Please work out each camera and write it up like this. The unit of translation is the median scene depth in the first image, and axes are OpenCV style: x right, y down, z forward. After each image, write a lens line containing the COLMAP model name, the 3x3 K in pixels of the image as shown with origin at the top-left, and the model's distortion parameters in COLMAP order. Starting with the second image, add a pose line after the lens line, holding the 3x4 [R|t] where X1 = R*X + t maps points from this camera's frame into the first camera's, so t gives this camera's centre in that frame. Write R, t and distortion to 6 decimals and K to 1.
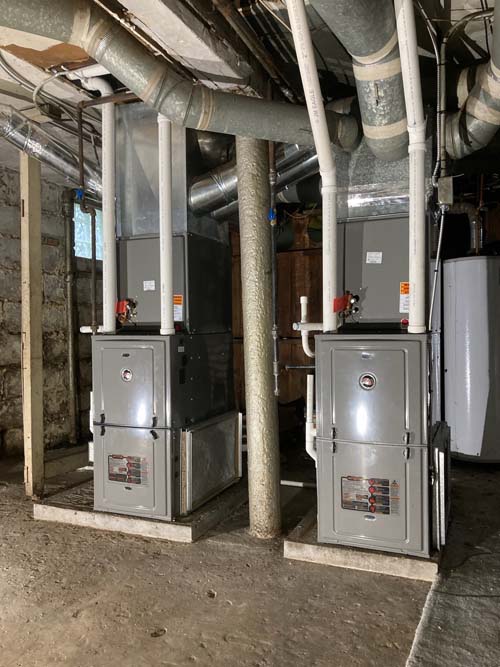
lens RADIAL K [[505.9, 0, 250.0], [0, 505.9, 333.5], [0, 0, 1]] dist [0.008926, 0.007092]
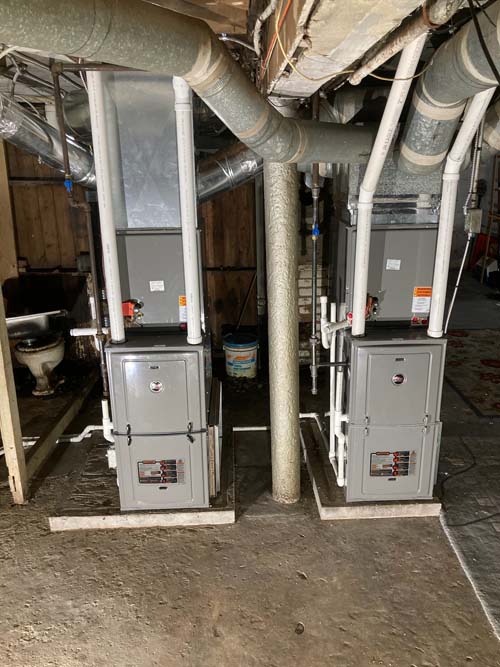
lens RADIAL K [[505.9, 0, 250.0], [0, 505.9, 333.5], [0, 0, 1]] dist [0.008926, 0.007092]
pose [[0.920490, -0.119781, 0.371956, -0.449706], [0.018524, 0.964167, 0.264650, -0.286019], [-0.390327, -0.236717, 0.889724, 0.088768]]
